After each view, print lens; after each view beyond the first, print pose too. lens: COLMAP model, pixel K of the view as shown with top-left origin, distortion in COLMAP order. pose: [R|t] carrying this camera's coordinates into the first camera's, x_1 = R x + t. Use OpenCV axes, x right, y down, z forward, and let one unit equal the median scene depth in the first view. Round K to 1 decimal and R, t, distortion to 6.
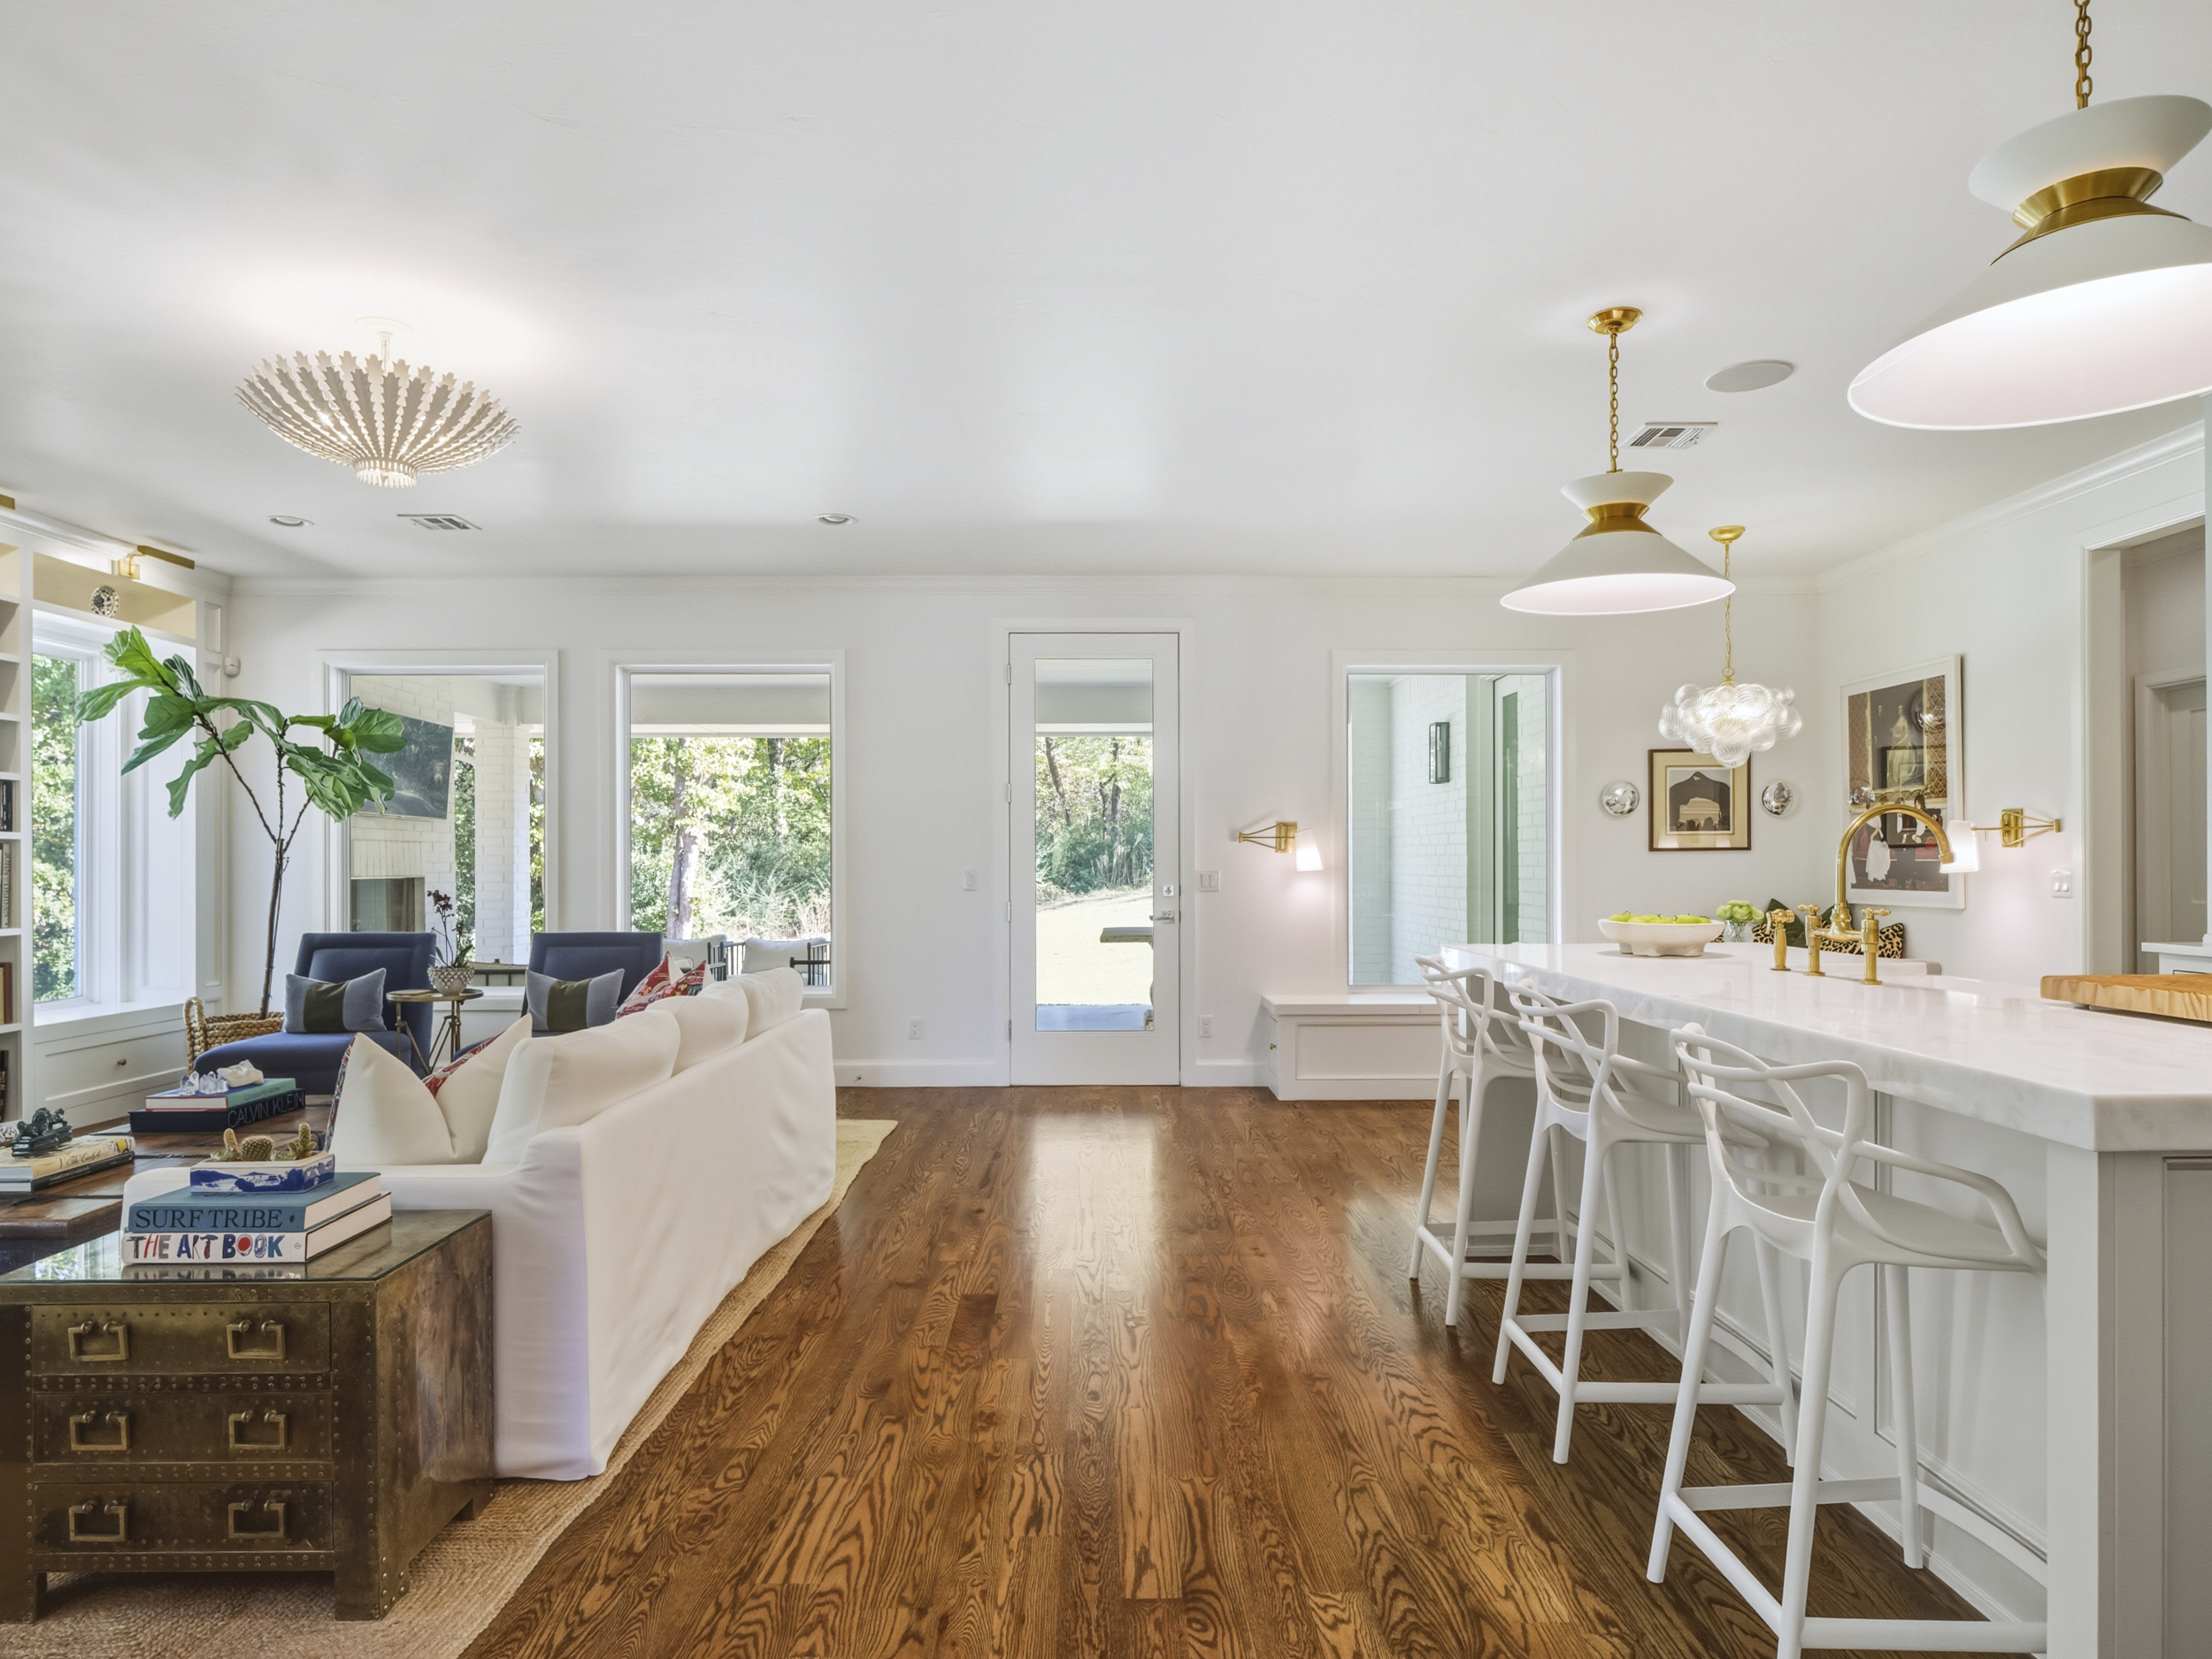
lens RADIAL K [[1251.3, 0, 1104.3], [0, 1251.3, 864.6], [0, 0, 1]] dist [-0.007941, 0.000474]
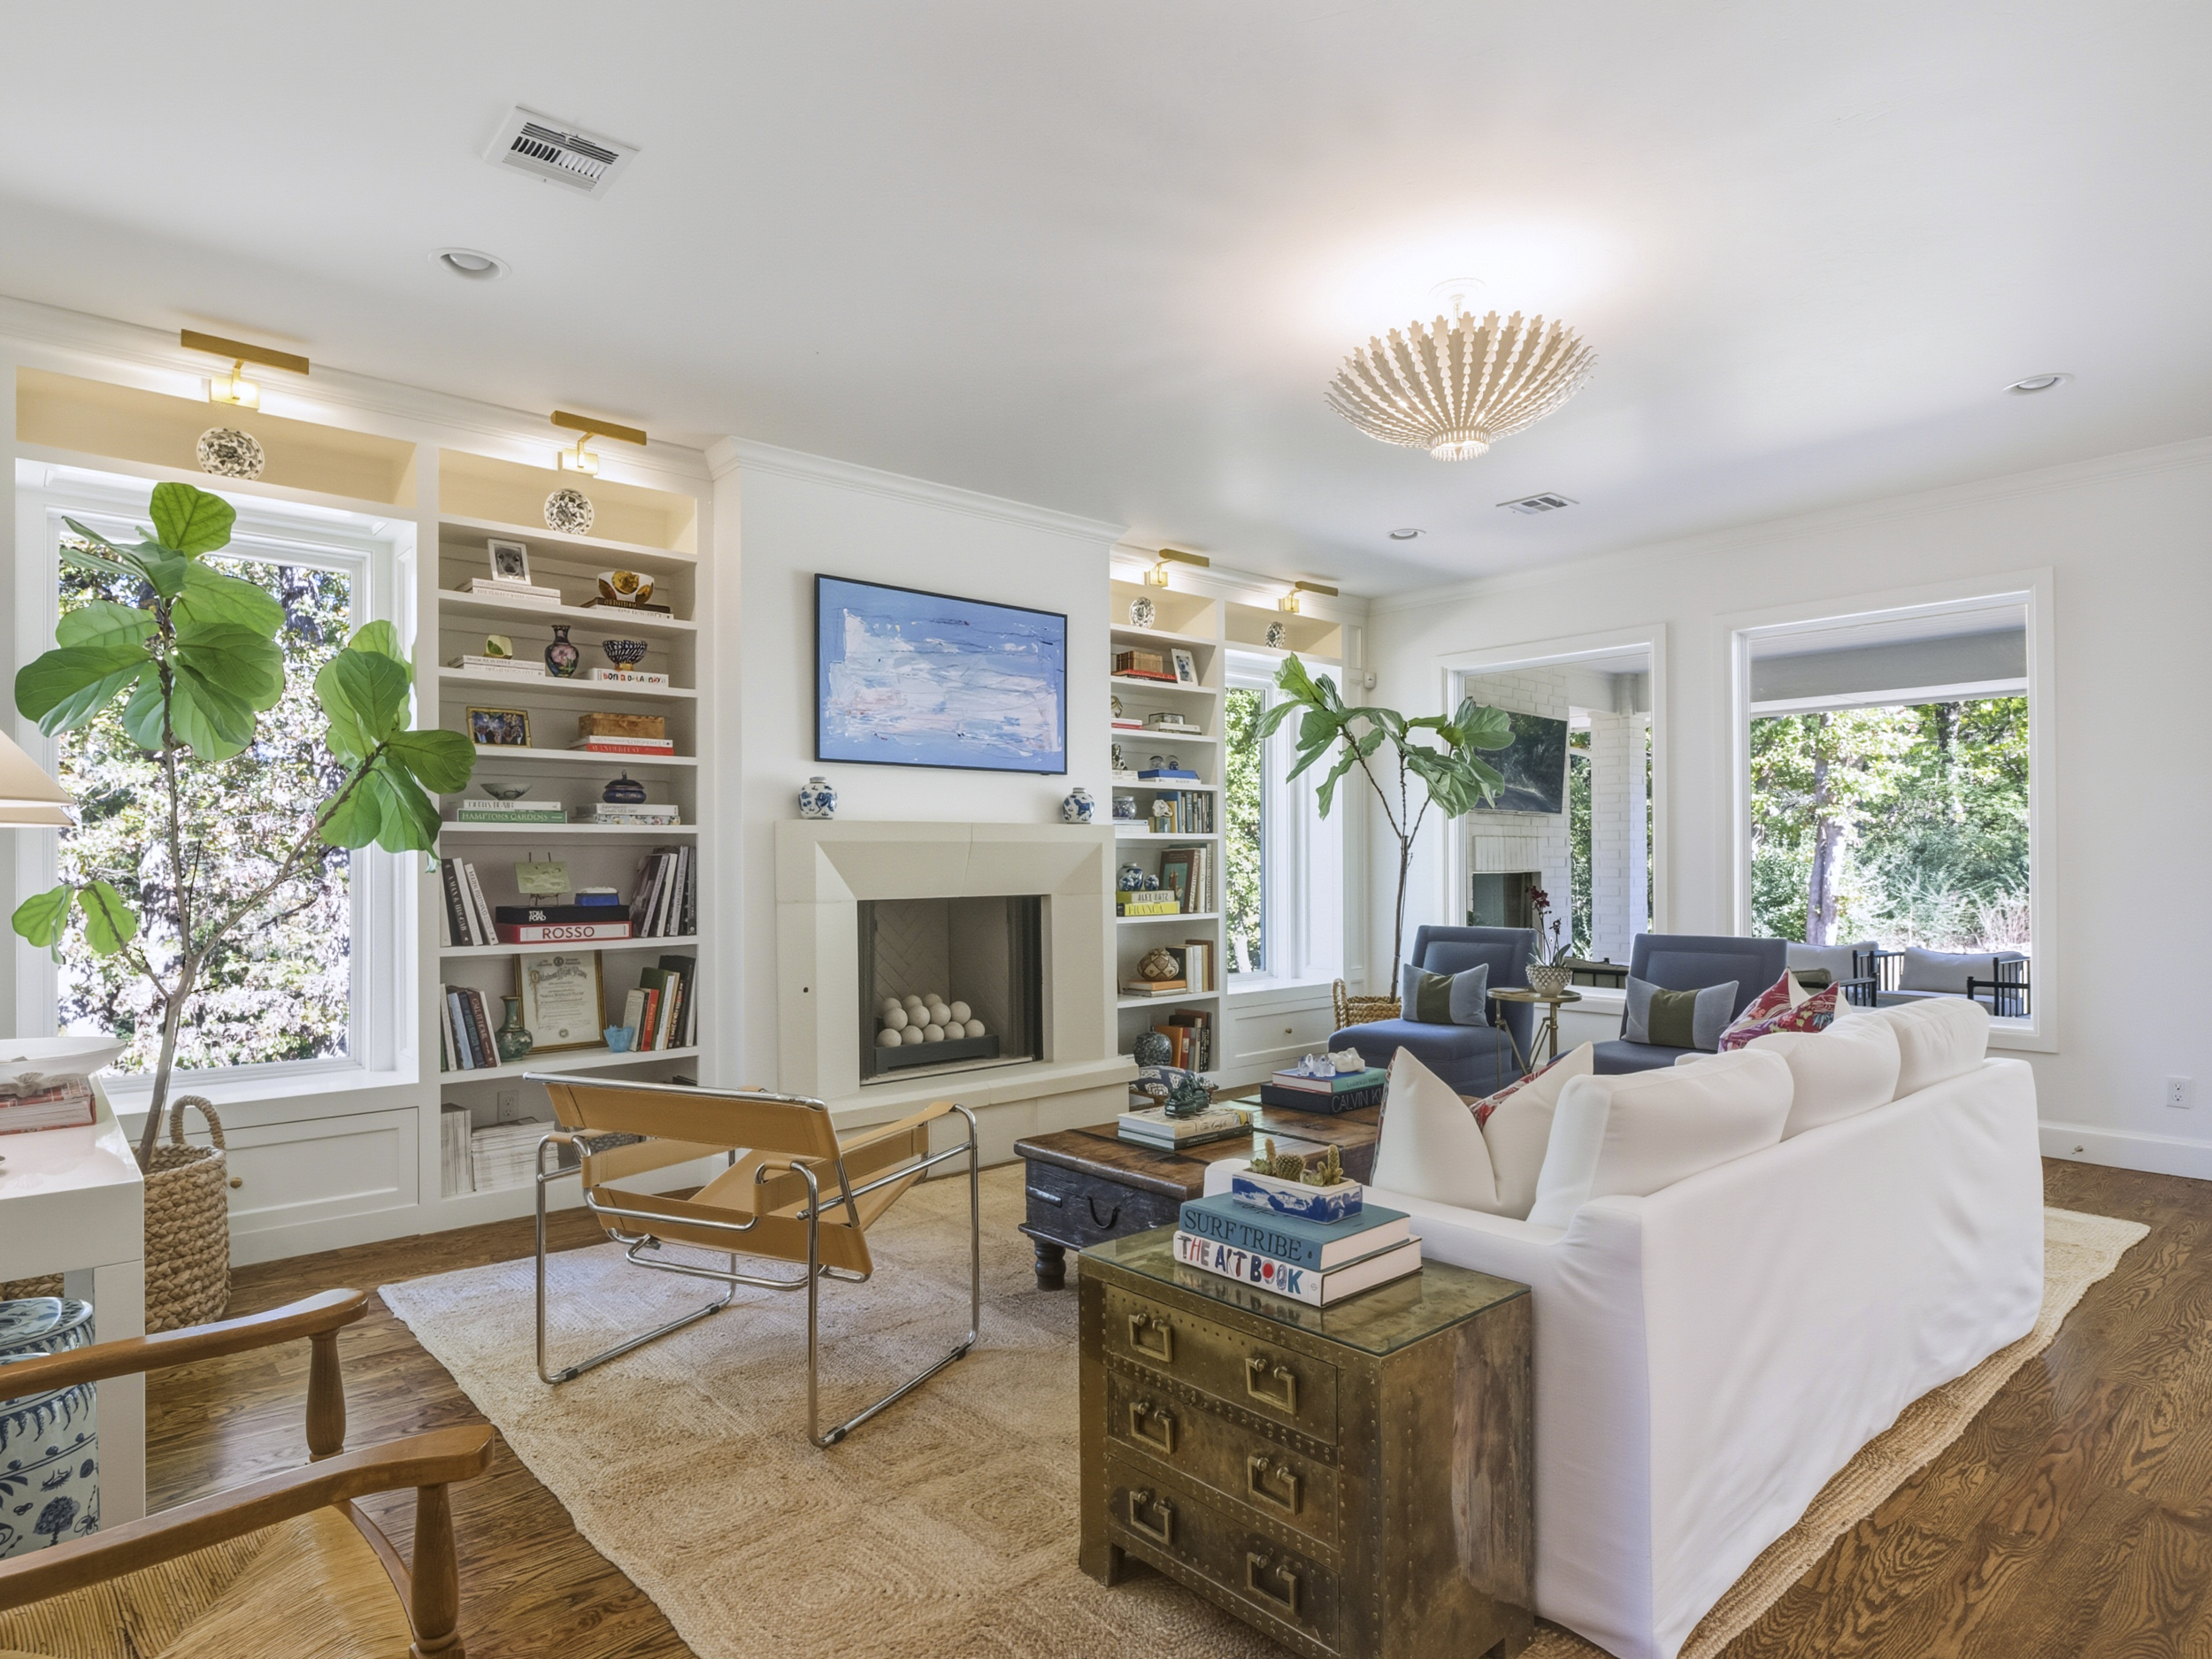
lens RADIAL K [[1251.3, 0, 1093.8], [0, 1251.3, 859.6], [0, 0, 1]] dist [-0.007941, 0.000474]
pose [[0.654032, -0.002778, -0.756462, -0.029699], [0.002966, 0.999995, -0.001108, 0.000282], [0.756461, -0.001520, 0.654037, 0.120270]]
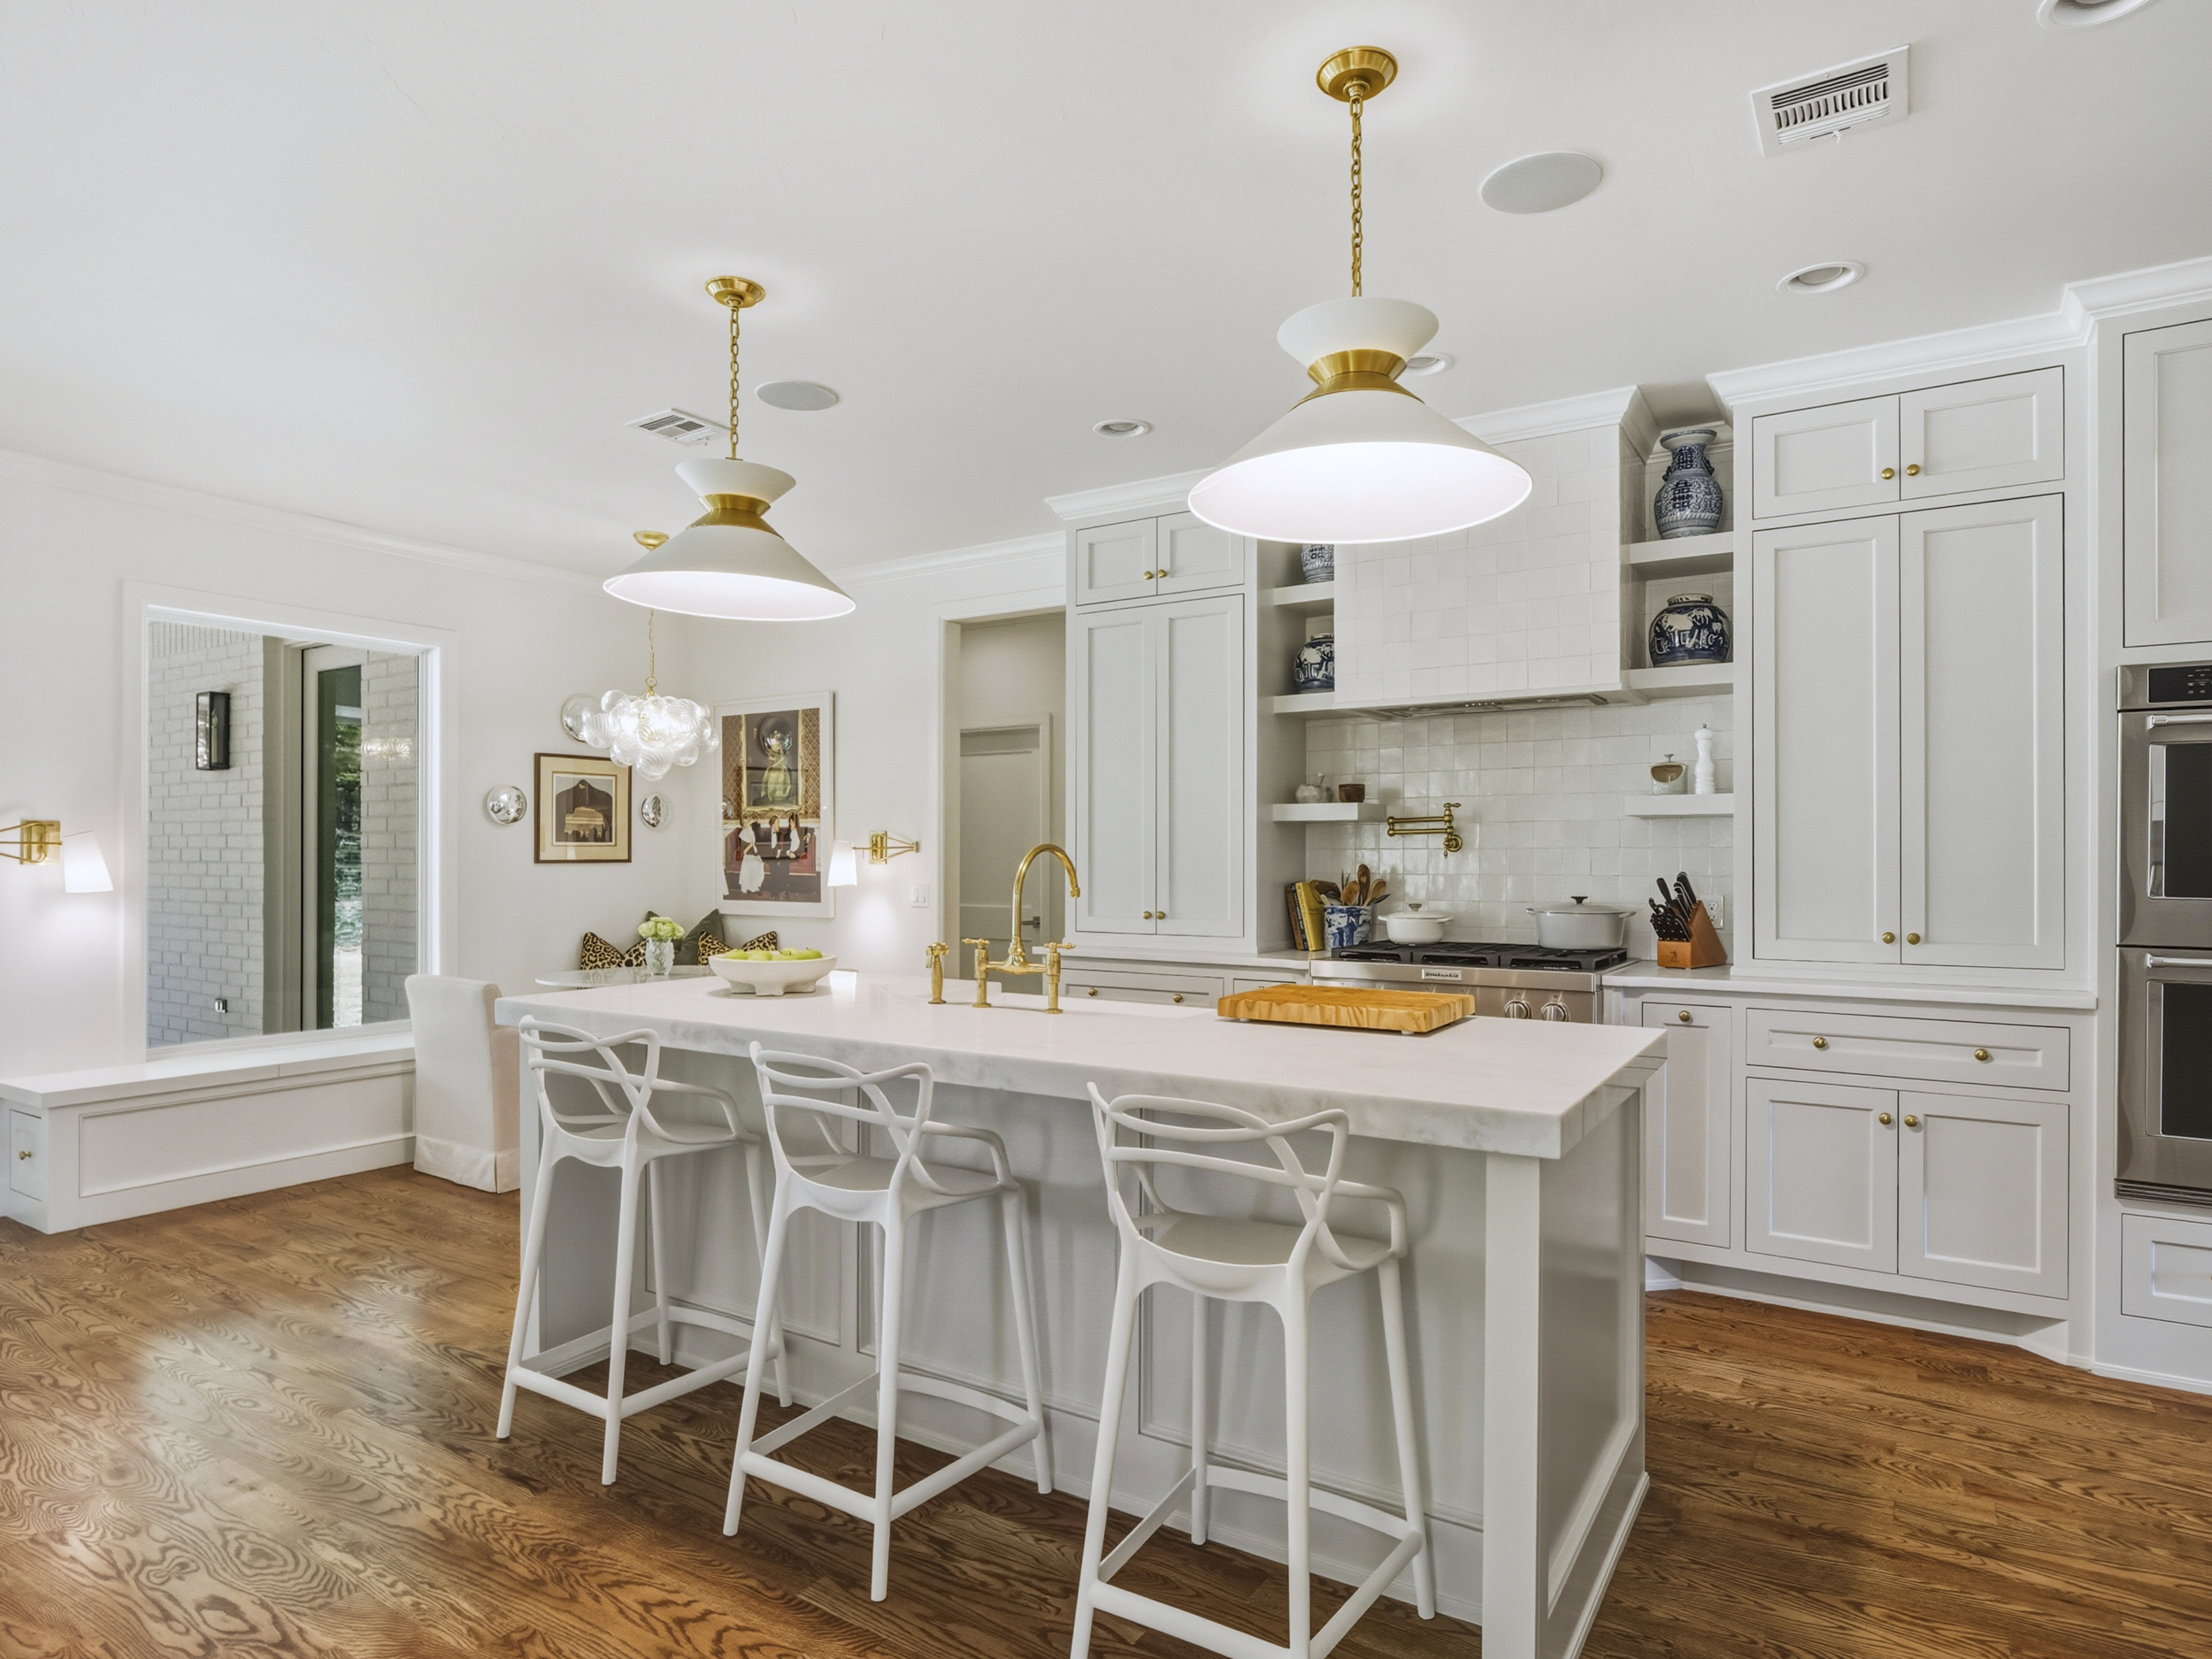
lens RADIAL K [[1251.3, 0, 1108.0], [0, 1251.3, 864.0], [0, 0, 1]] dist [-0.007941, 0.000474]
pose [[0.548155, -0.000014, 0.836376, -0.138467], [-0.003540, 0.999991, 0.002338, -0.018647], [-0.836369, -0.004242, 0.548150, 0.196092]]
